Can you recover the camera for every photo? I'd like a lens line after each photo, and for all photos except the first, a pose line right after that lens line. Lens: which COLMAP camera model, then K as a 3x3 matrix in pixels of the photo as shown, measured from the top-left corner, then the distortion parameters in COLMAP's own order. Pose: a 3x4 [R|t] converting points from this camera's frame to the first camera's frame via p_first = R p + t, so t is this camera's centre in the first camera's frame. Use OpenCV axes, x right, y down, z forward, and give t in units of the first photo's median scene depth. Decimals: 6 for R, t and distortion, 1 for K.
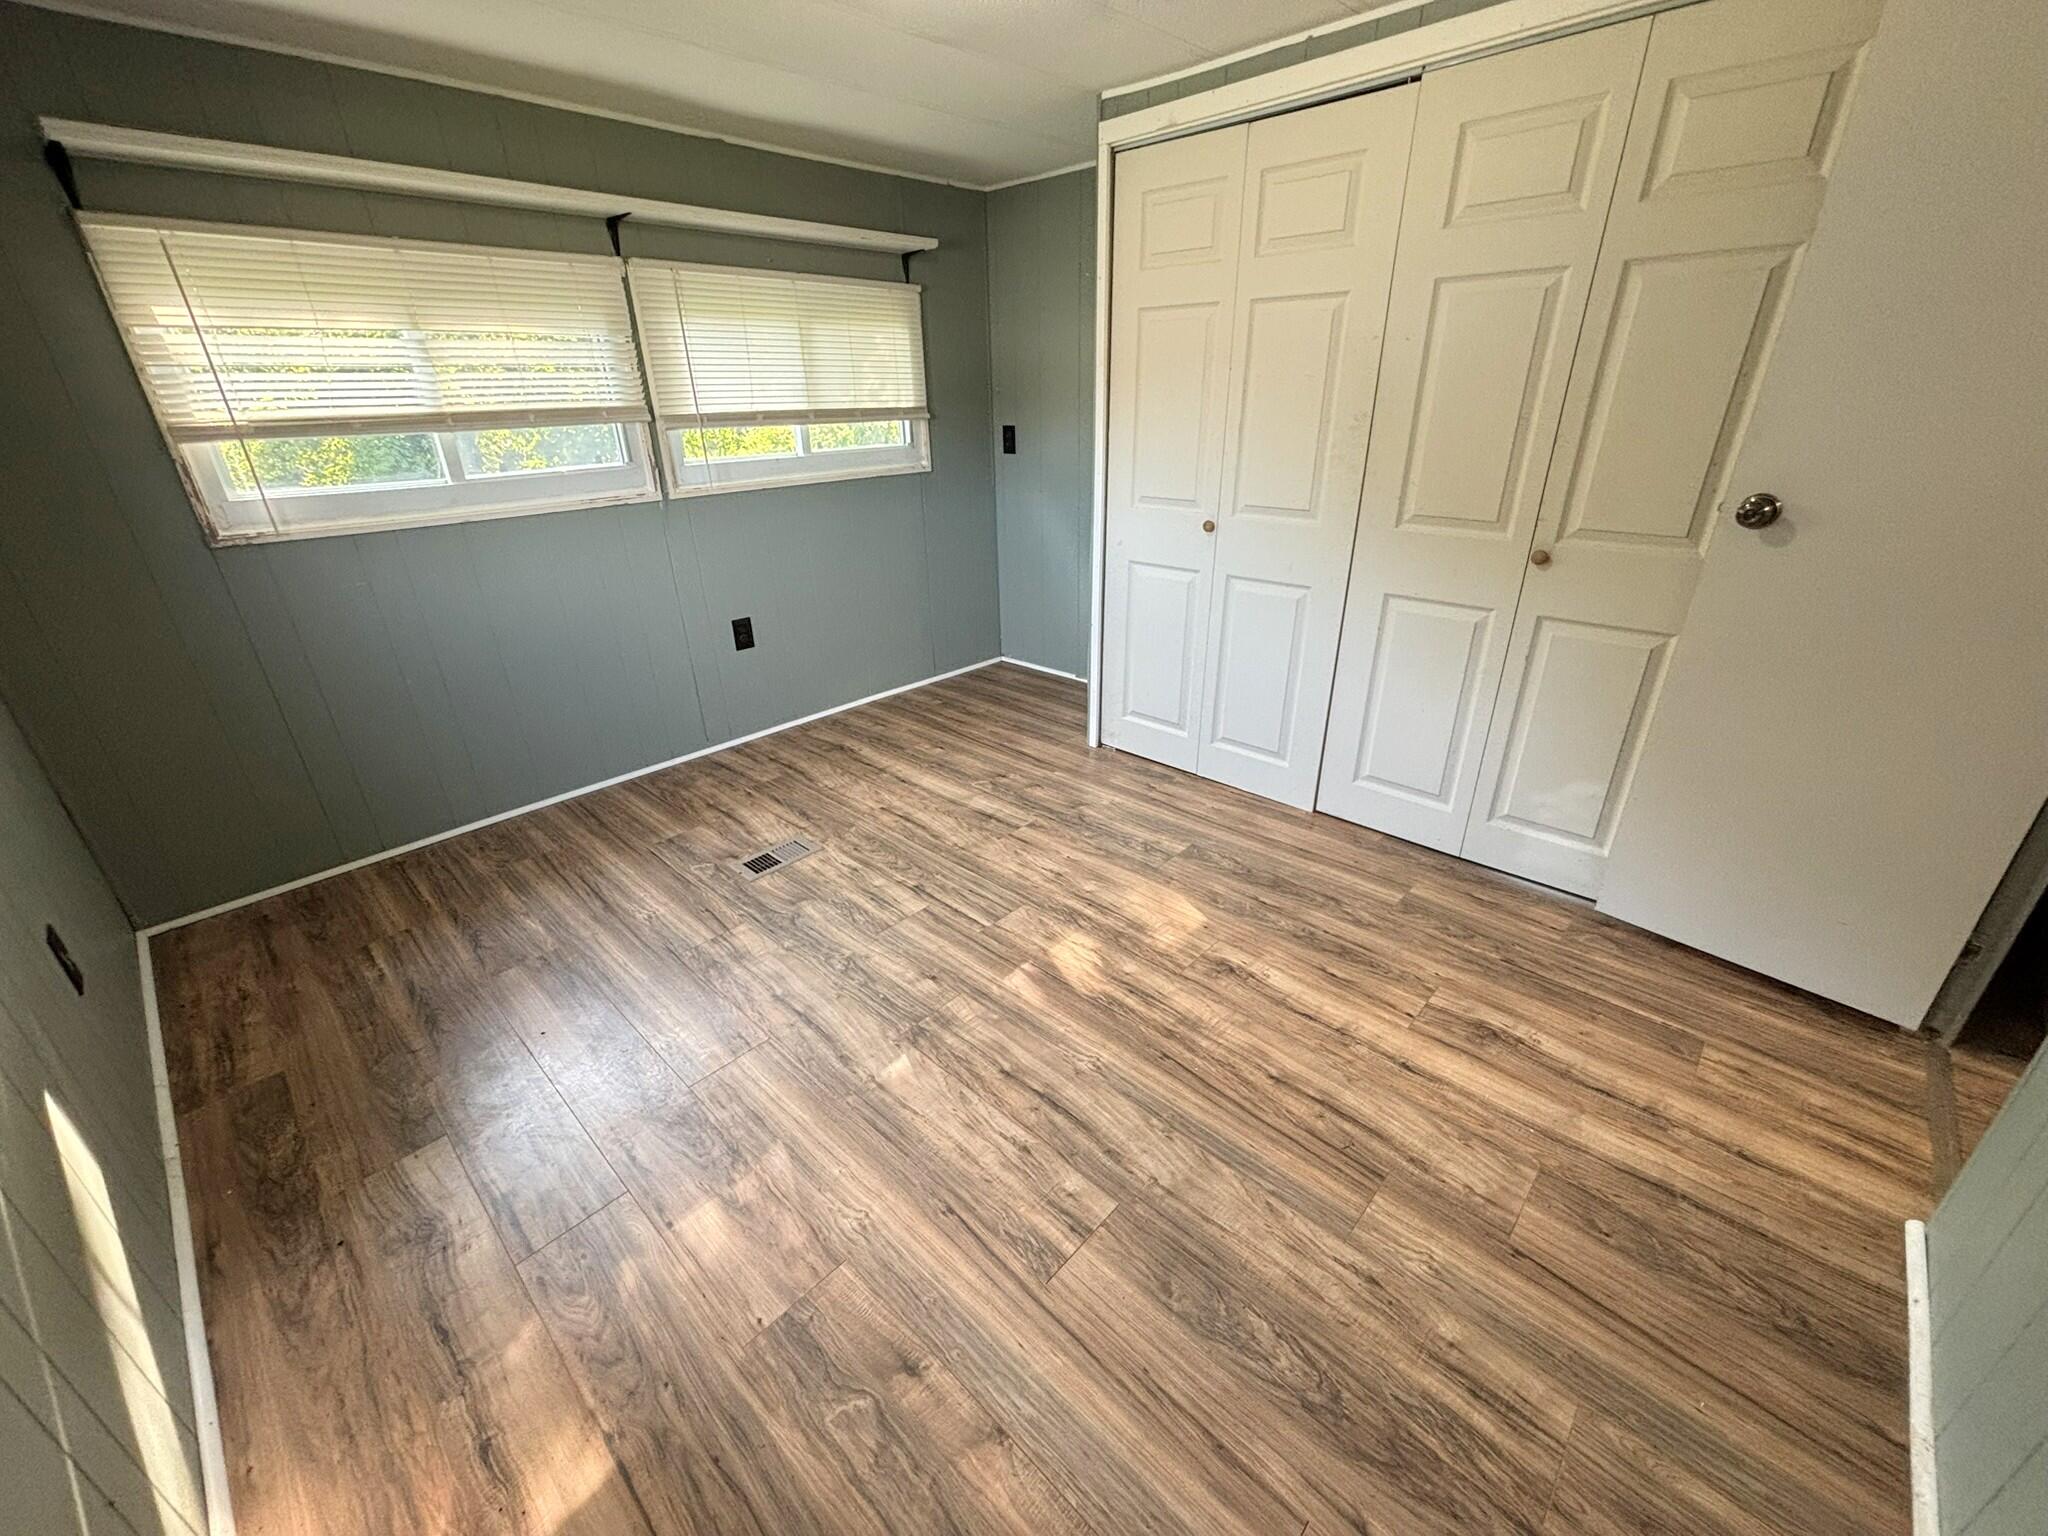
lens RADIAL K [[824.8, 0, 1021.8], [0, 824.8, 767.1], [0, 0, 1]] dist [0.001545, 0.001101]
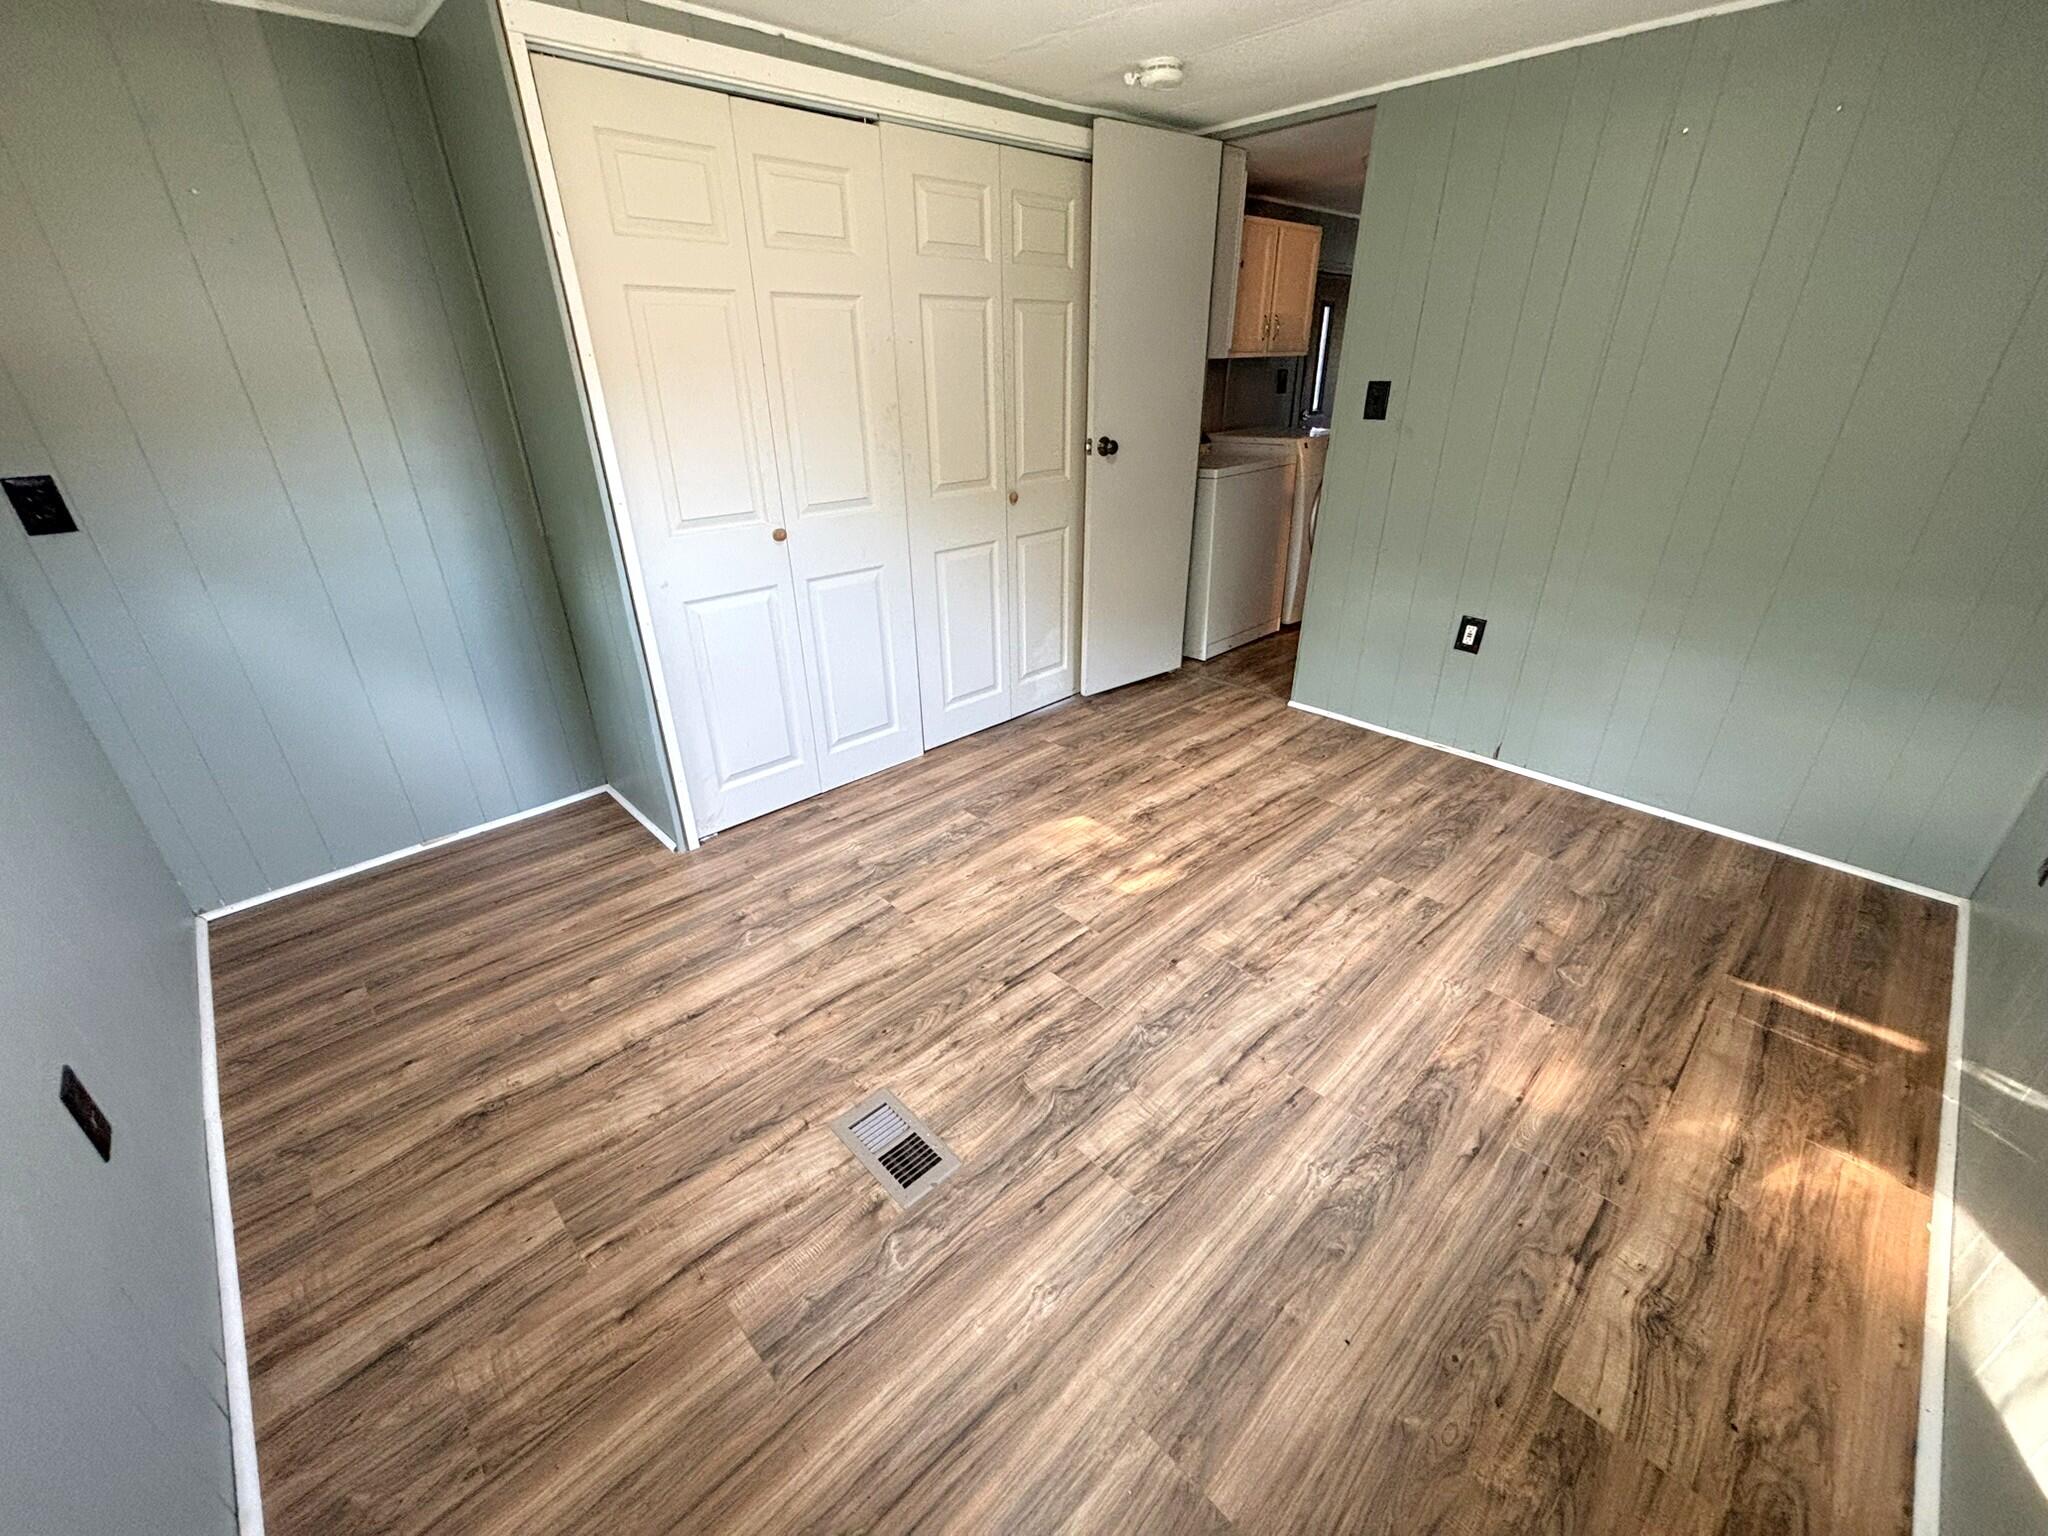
lens RADIAL K [[824.8, 0, 1023.3], [0, 824.8, 765.6], [0, 0, 1]] dist [0.001545, 0.001101]
pose [[0.047278, -0.420365, 0.906122, -0.814669], [0.430041, 0.827329, 0.361374, -0.340122], [-0.901571, 0.372584, 0.219889, 0.746641]]
